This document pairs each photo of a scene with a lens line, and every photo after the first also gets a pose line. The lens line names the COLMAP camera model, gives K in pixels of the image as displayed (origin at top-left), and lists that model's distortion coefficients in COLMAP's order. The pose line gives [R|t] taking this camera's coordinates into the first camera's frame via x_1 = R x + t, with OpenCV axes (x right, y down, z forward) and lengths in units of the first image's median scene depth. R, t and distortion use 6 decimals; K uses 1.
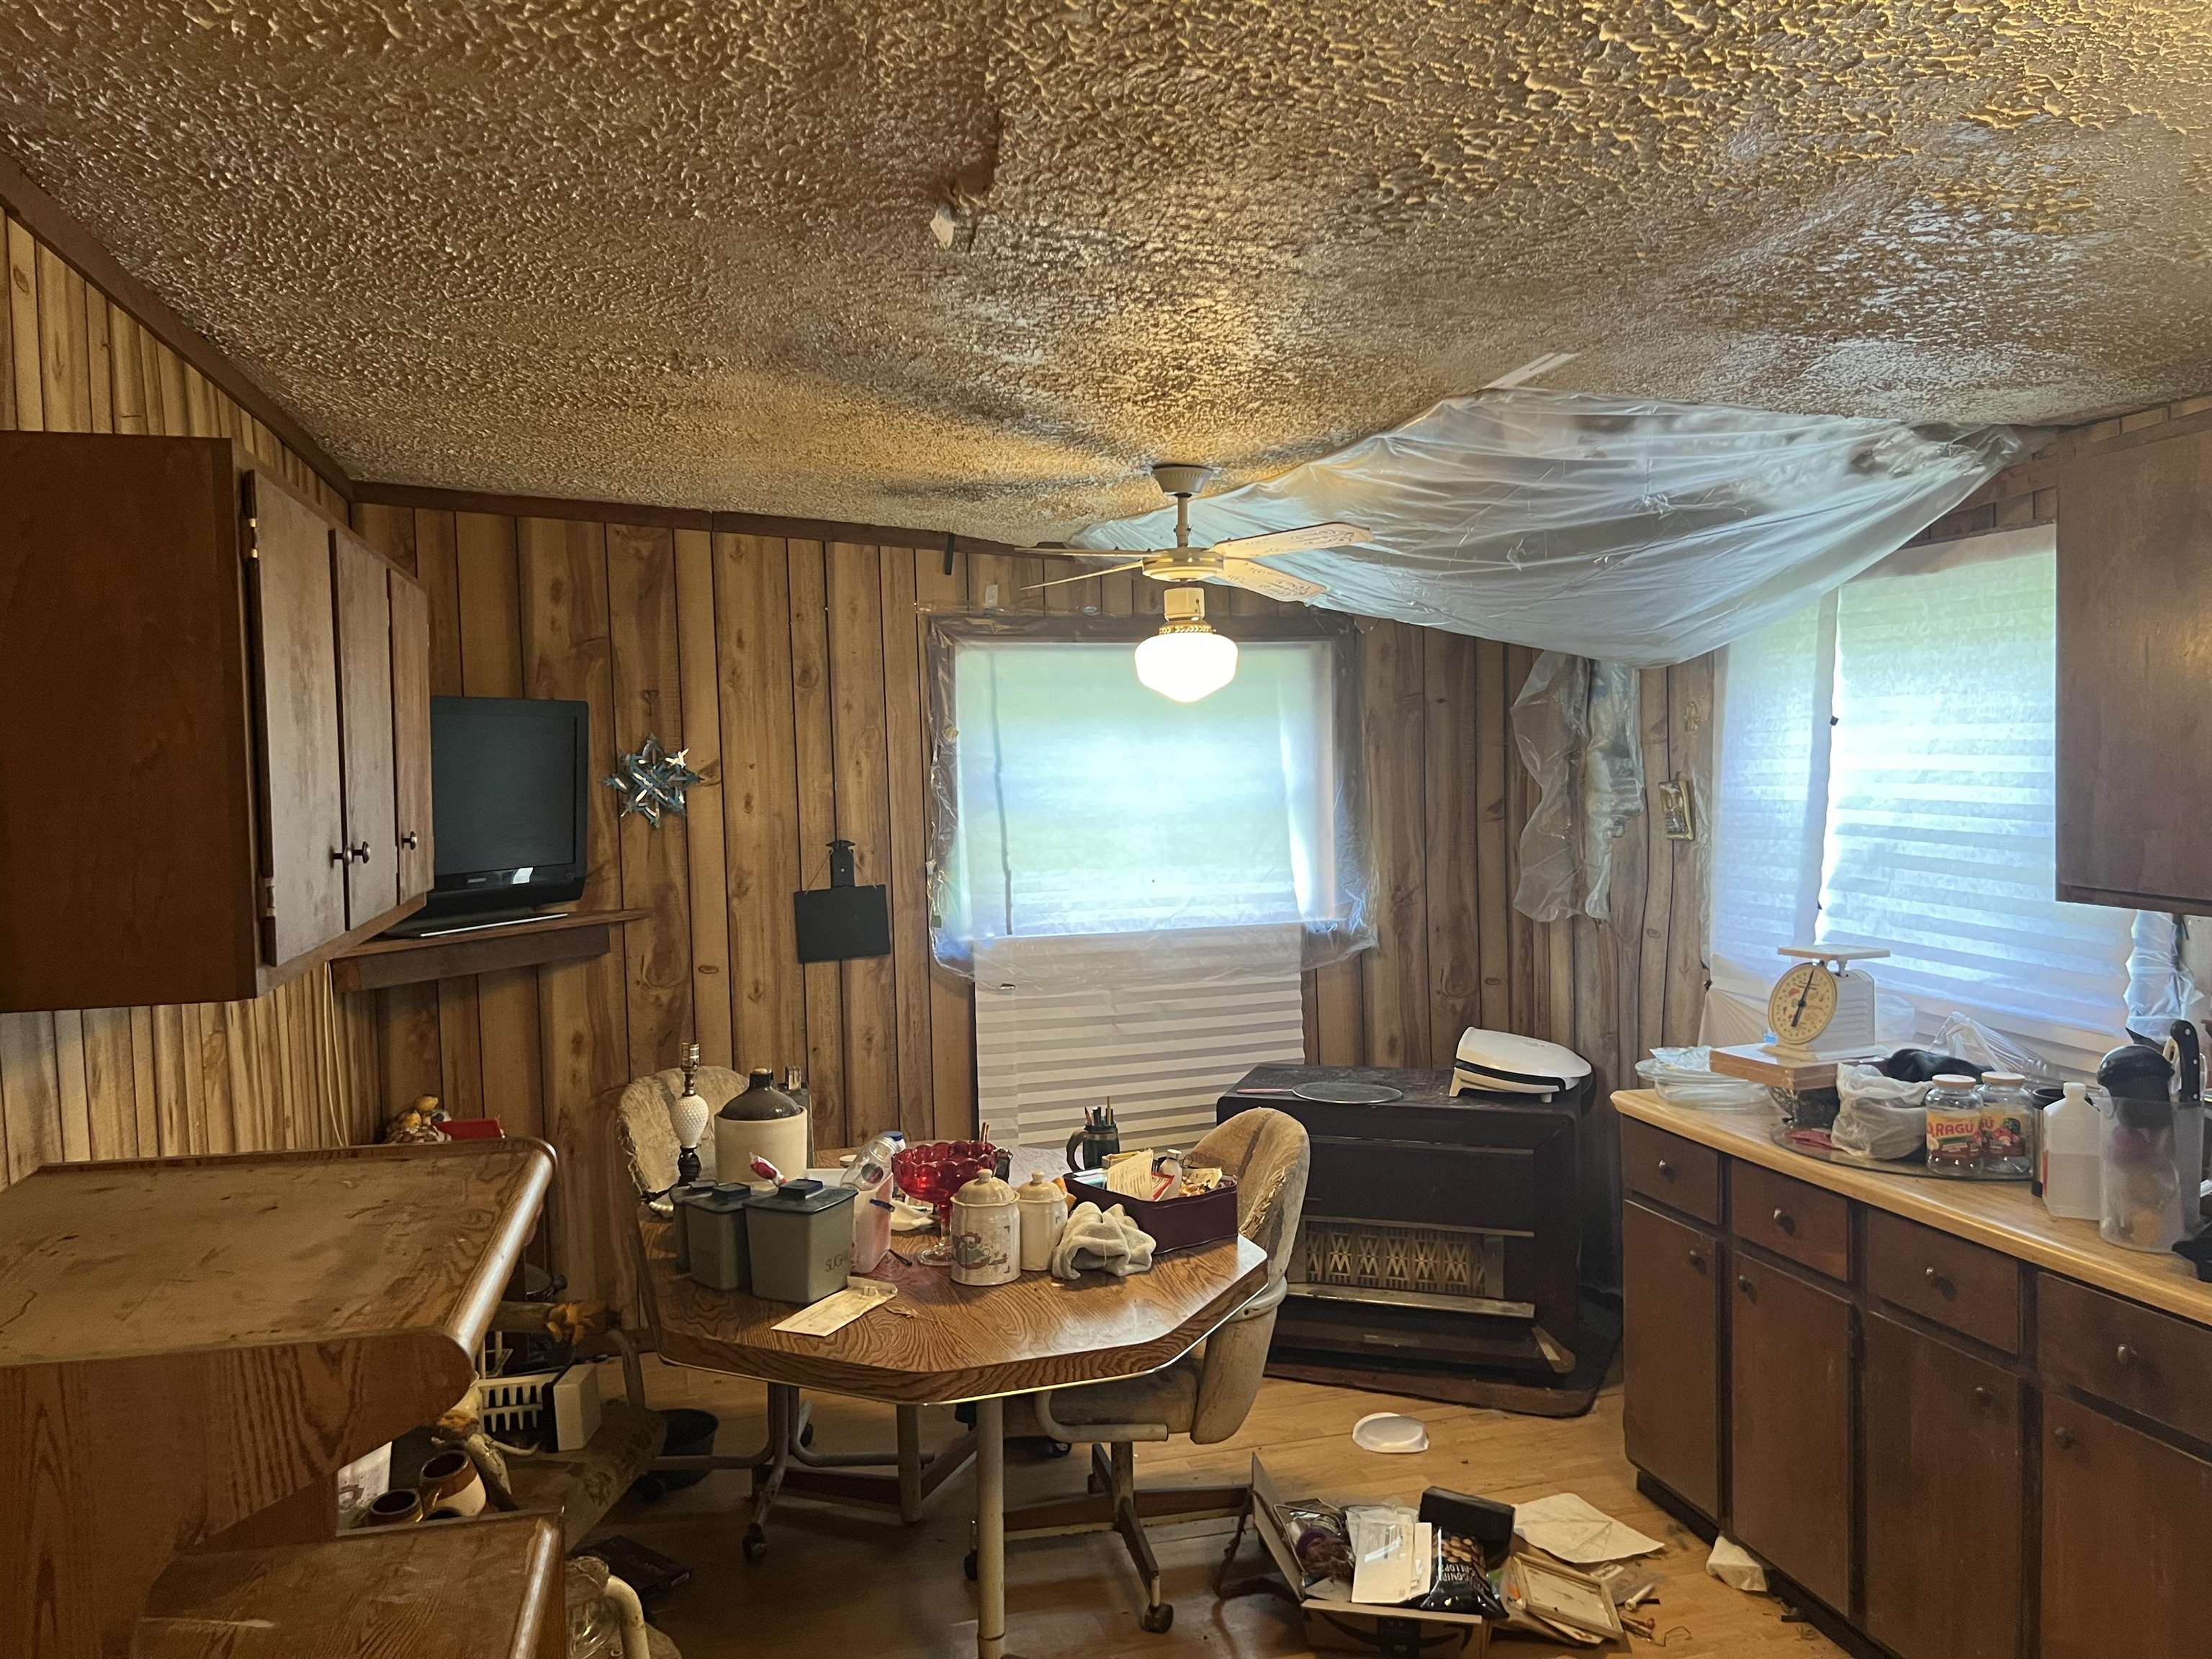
lens RADIAL K [[1676.2, 0, 1111.5], [0, 1676.2, 841.9], [0, 0, 1]] dist [0.051000, -0.055466]
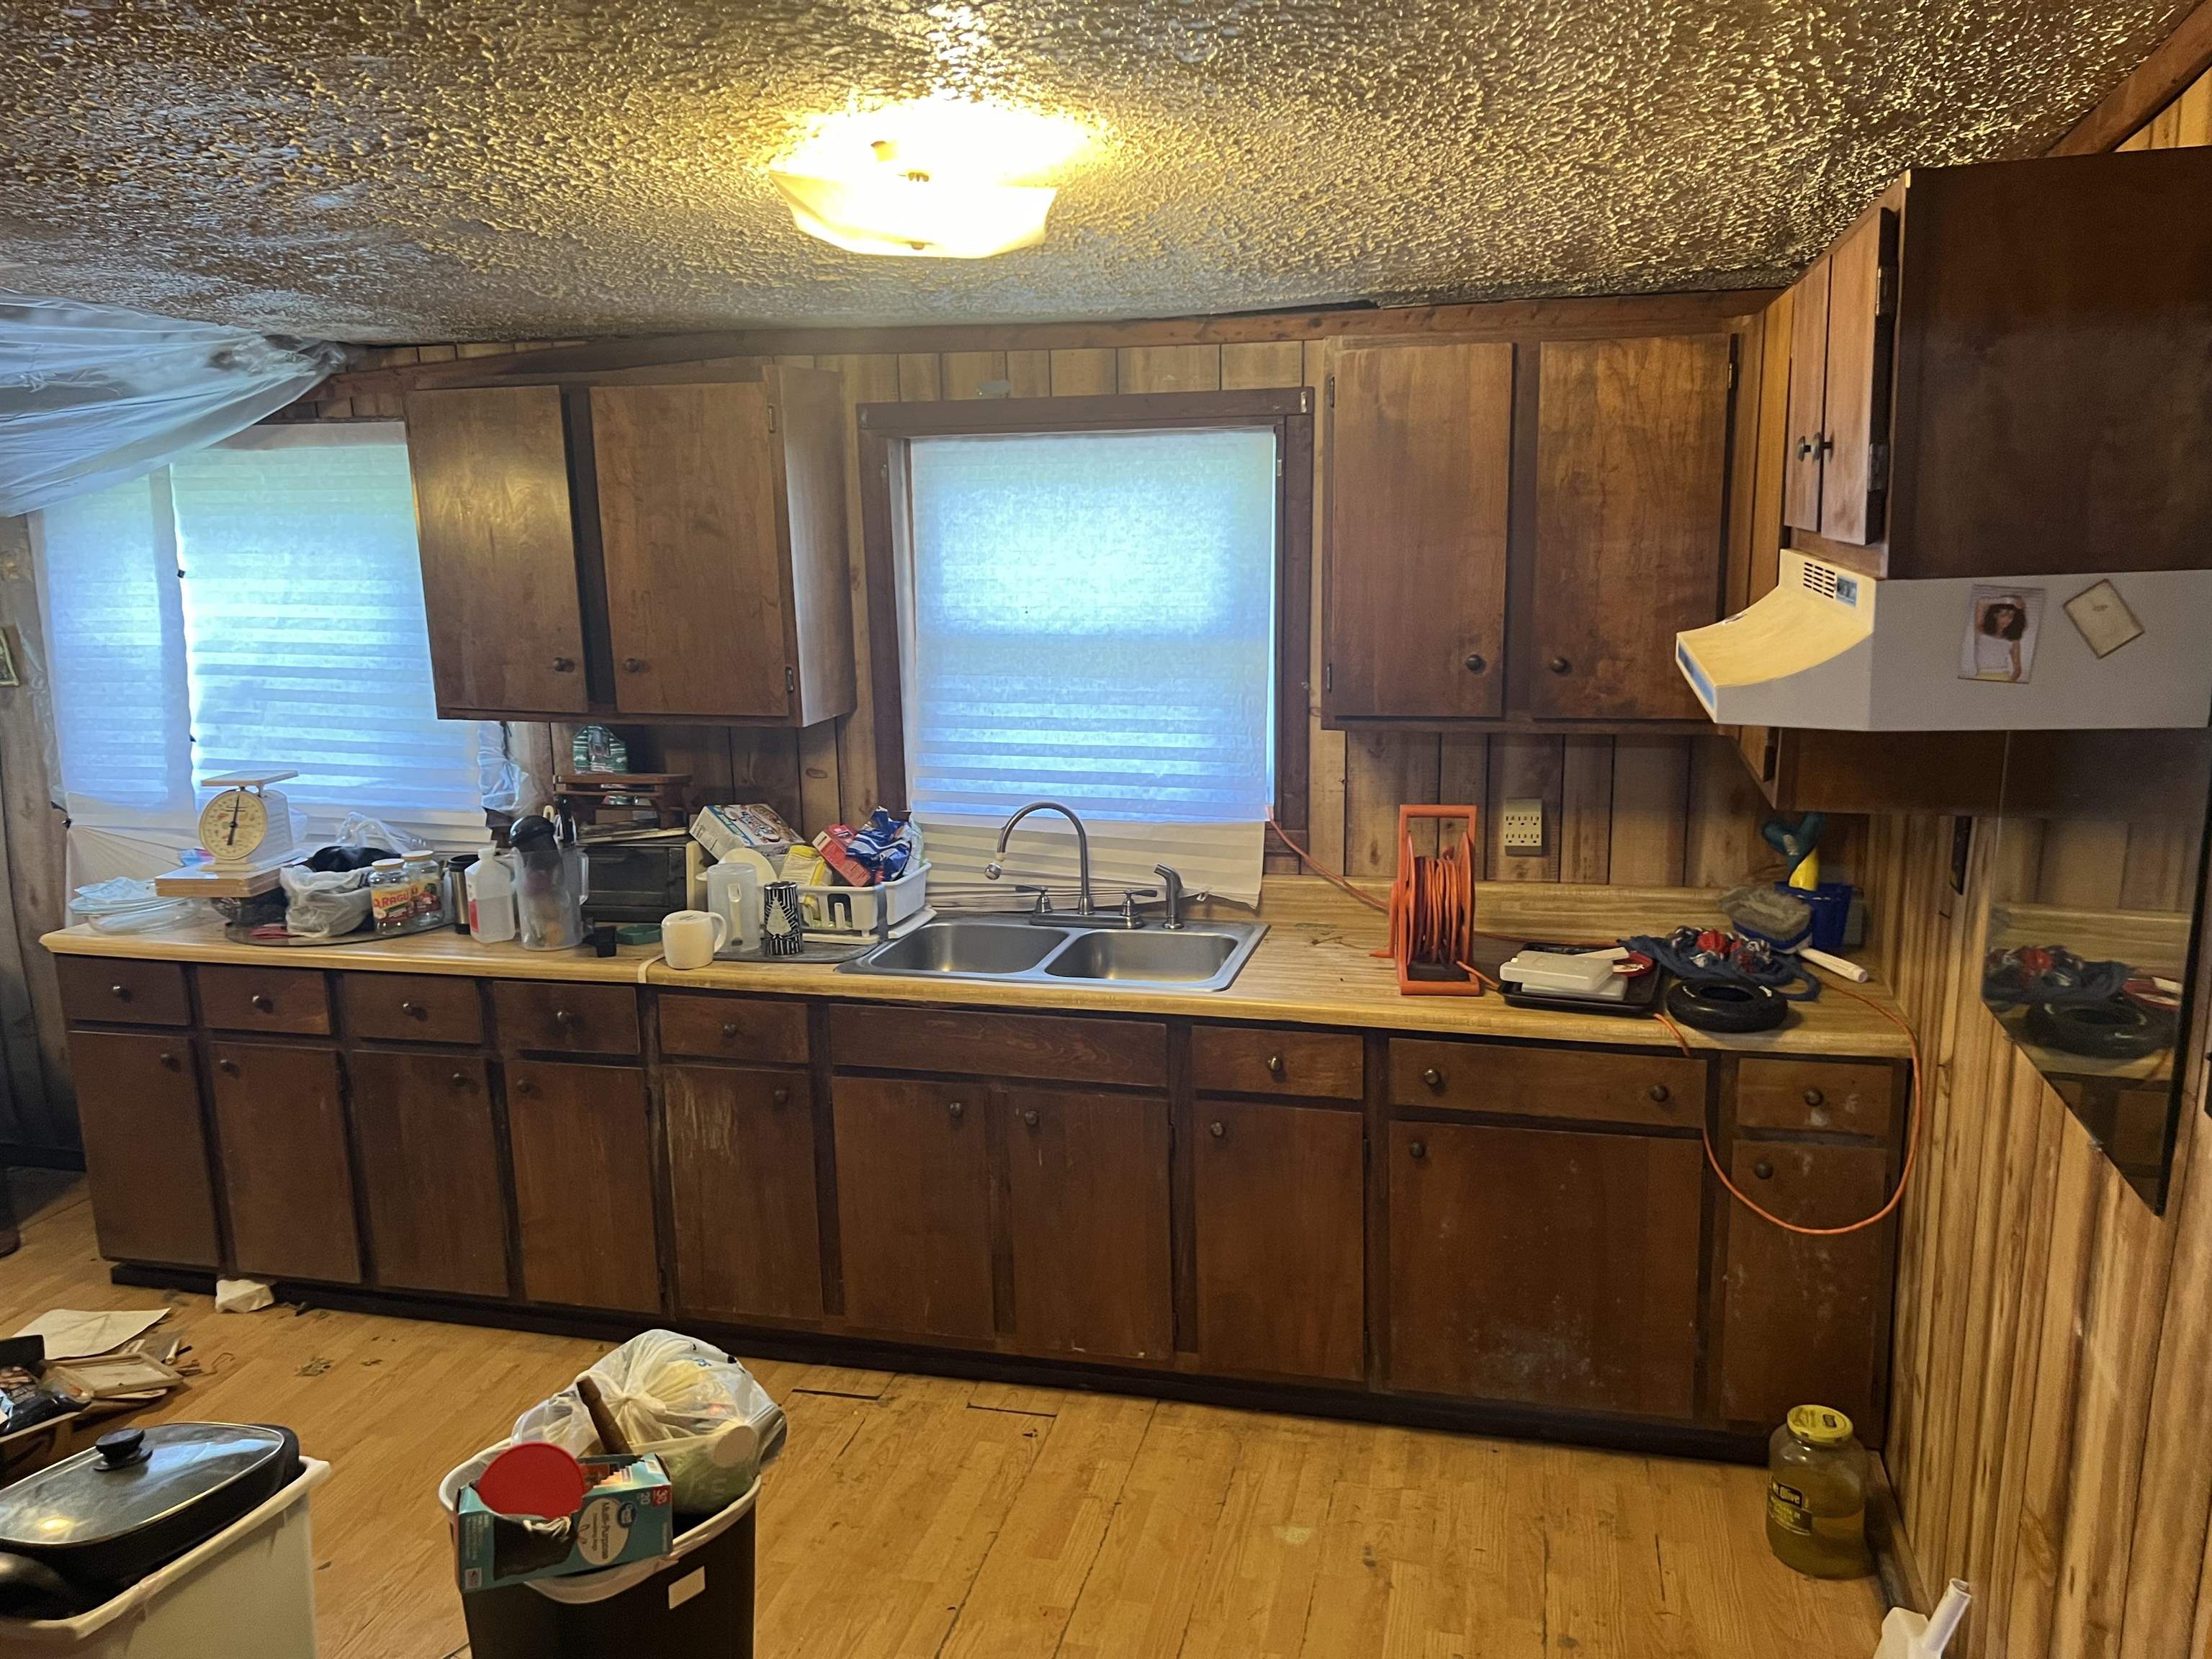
lens RADIAL K [[1676.2, 0, 1111.5], [0, 1676.2, 841.9], [0, 0, 1]] dist [0.051000, -0.055466]
pose [[0.501436, -0.165433, 0.849231, -0.296839], [0.057481, 0.985751, 0.158087, -0.045374], [-0.863283, -0.030456, 0.503801, -0.131015]]
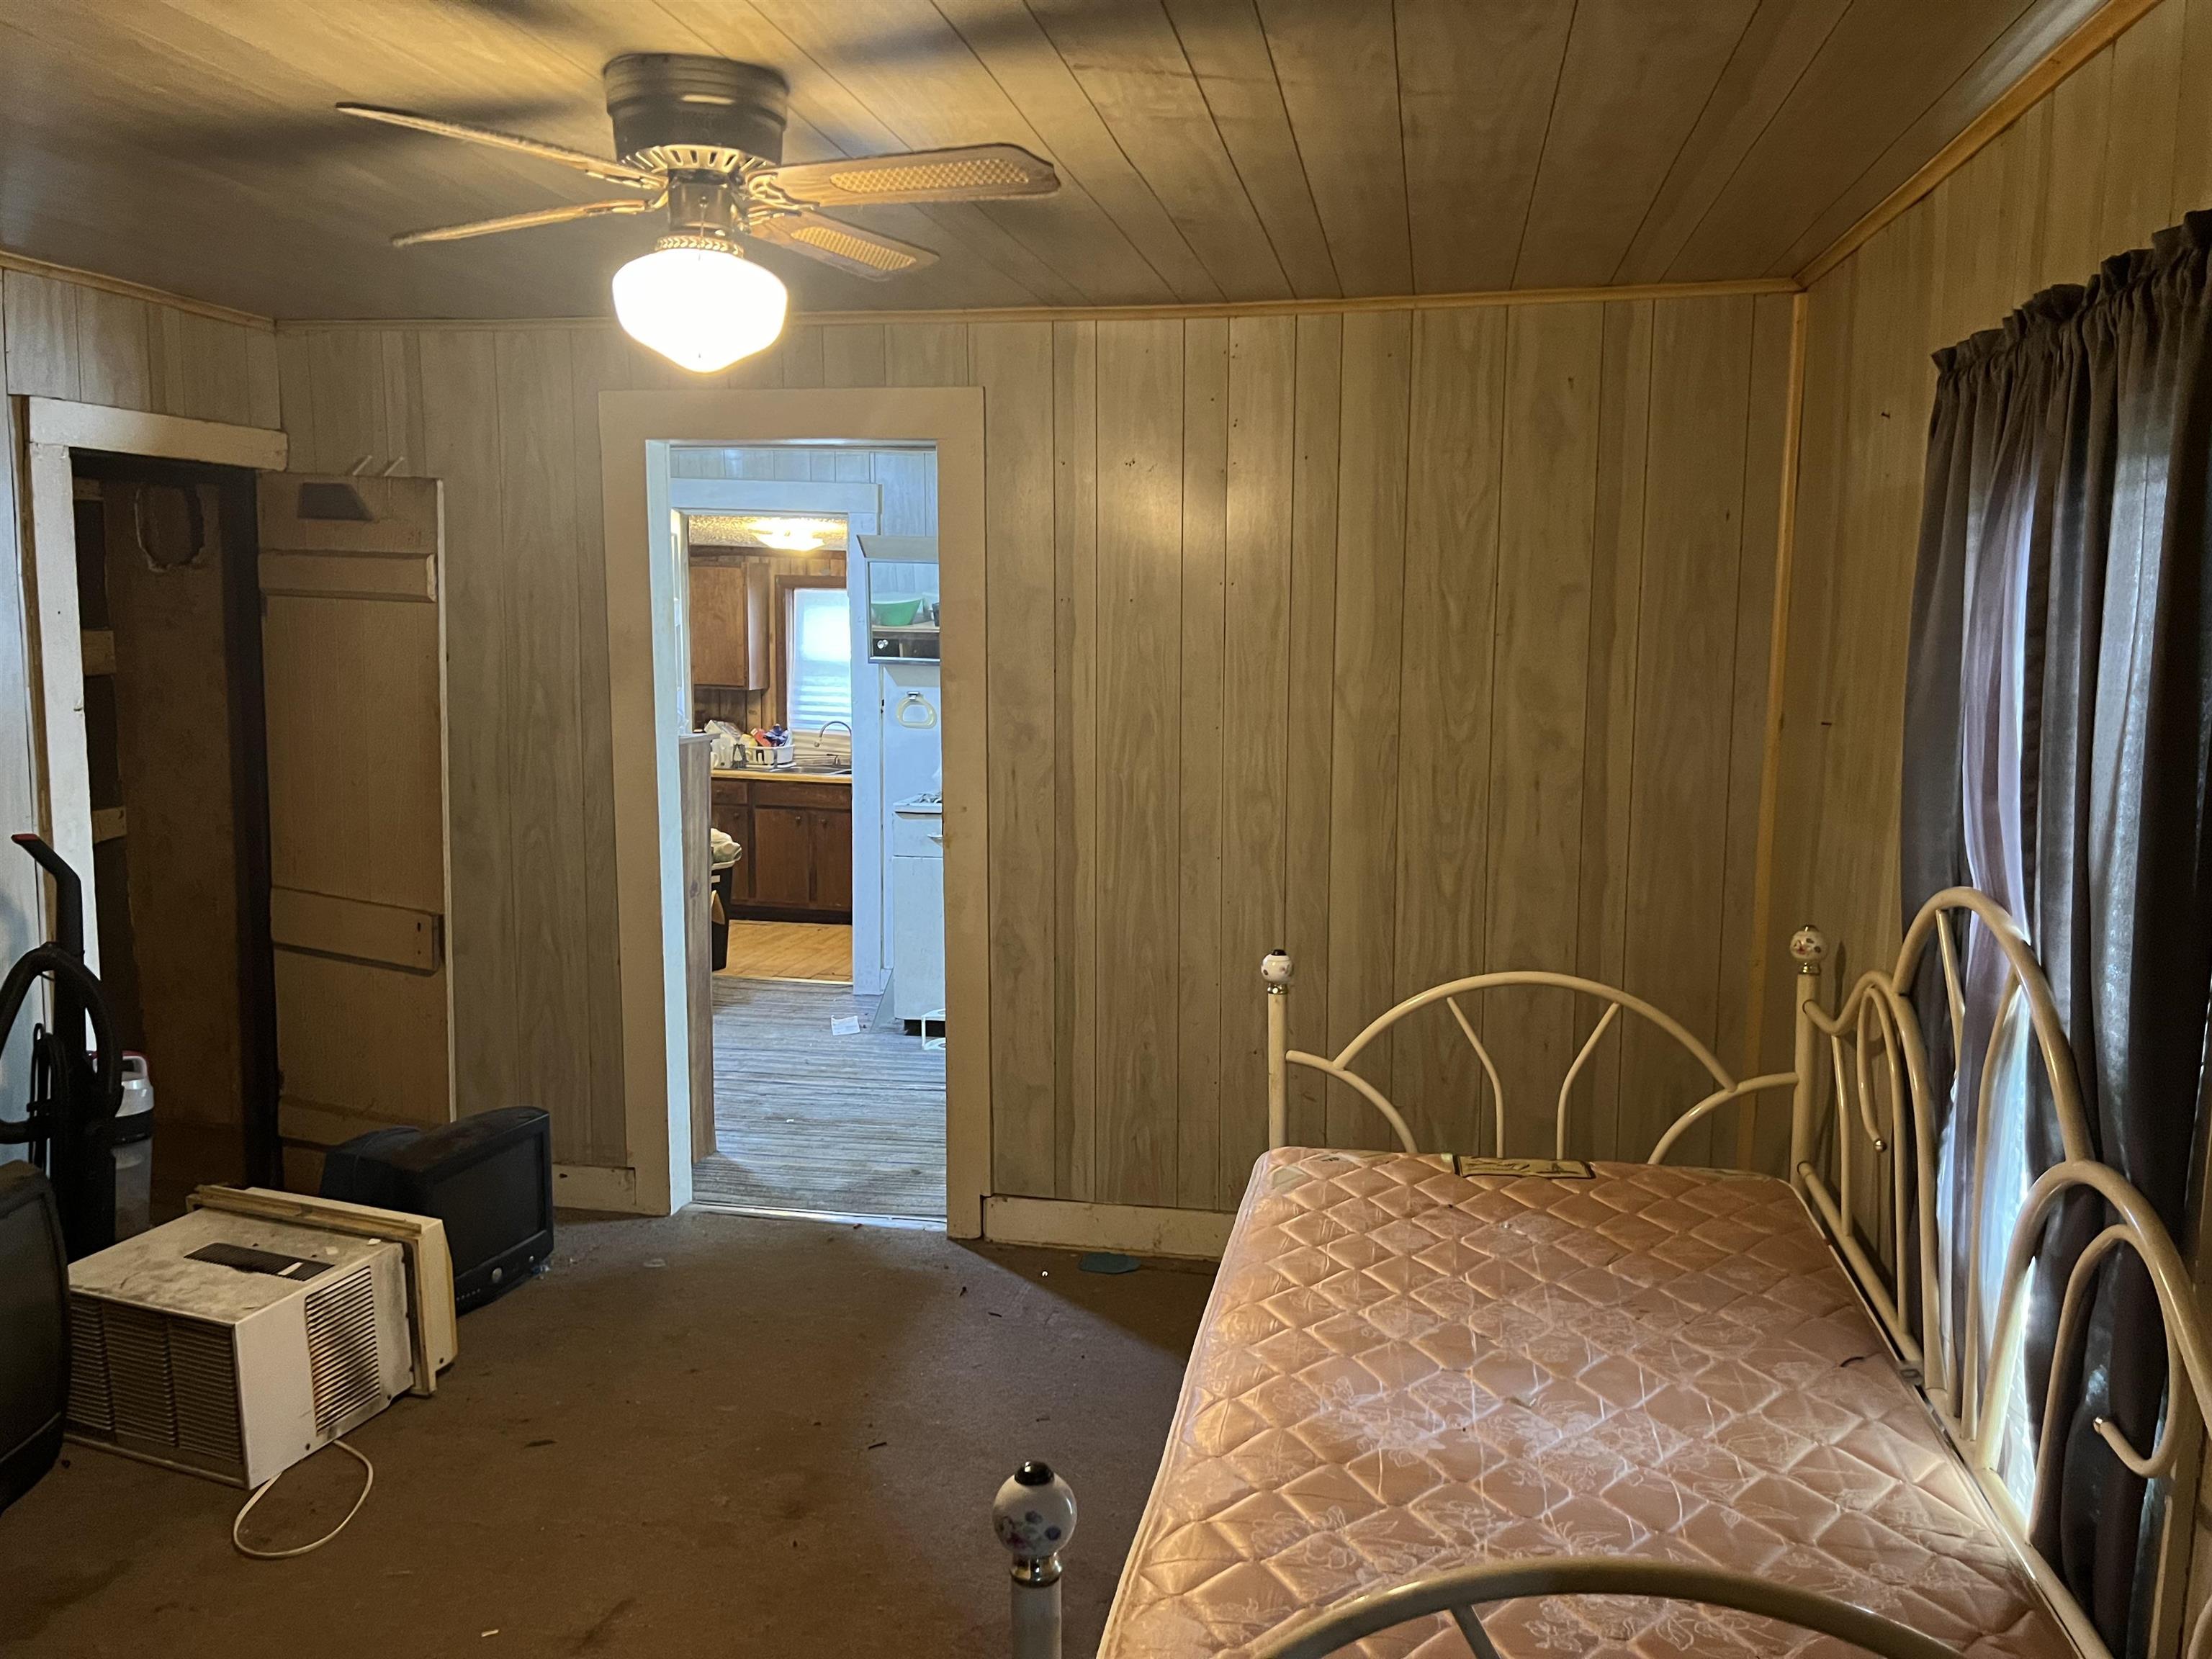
lens RADIAL K [[1676.2, 0, 1111.5], [0, 1676.2, 841.9], [0, 0, 1]] dist [0.051000, -0.055466]
pose [[0.462307, -0.081605, 0.882957, -1.926116], [0.022363, 0.996513, 0.080391, 0.093066], [-0.886438, -0.017420, 0.462520, -1.448678]]
